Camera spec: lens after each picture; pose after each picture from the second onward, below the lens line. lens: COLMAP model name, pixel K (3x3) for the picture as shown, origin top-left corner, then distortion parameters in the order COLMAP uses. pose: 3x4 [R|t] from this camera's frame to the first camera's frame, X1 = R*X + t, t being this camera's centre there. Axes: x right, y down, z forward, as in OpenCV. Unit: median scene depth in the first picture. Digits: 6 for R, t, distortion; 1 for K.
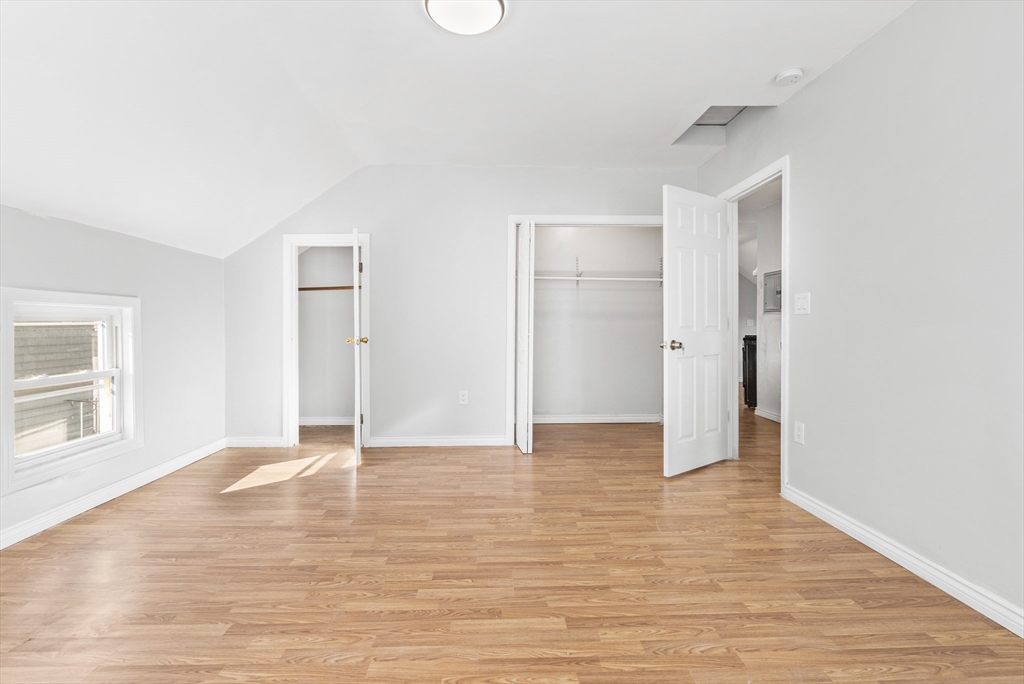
lens RADIAL K [[456.8, 0, 519.3], [0, 456.8, 322.6], [0, 0, 1]] dist [0.001411, -0.000462]
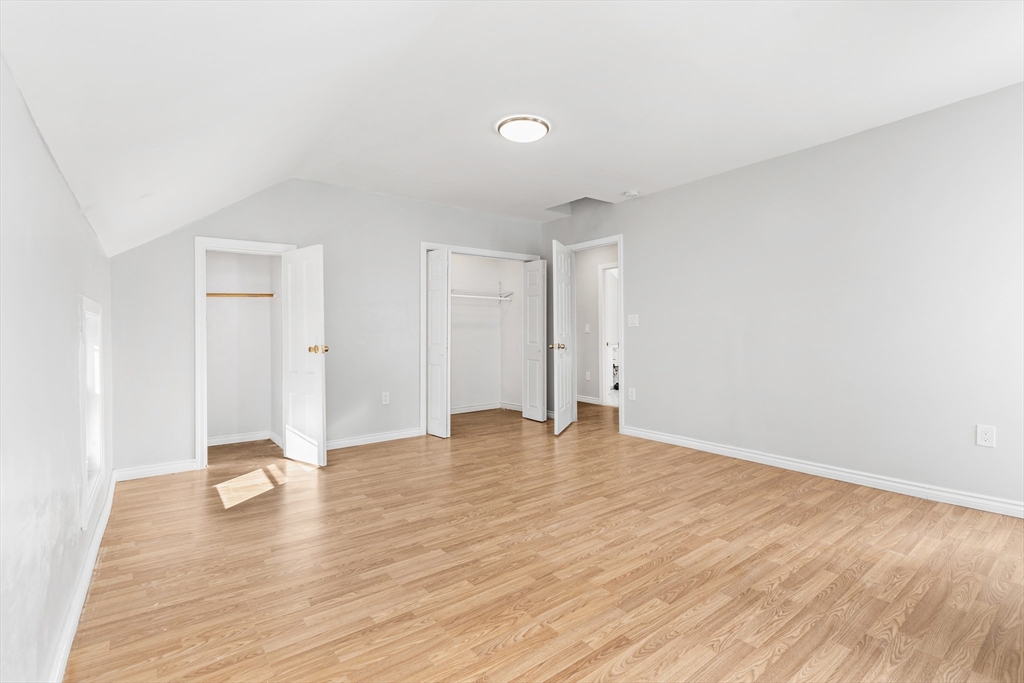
lens RADIAL K [[456.8, 0, 520.1], [0, 456.8, 333.7], [0, 0, 1]] dist [0.001411, -0.000462]
pose [[0.809932, -0.007068, 0.586481, -1.009919], [0.005295, 0.999975, 0.004739, 0.000810], [-0.586500, -0.000733, 0.809949, -0.215520]]
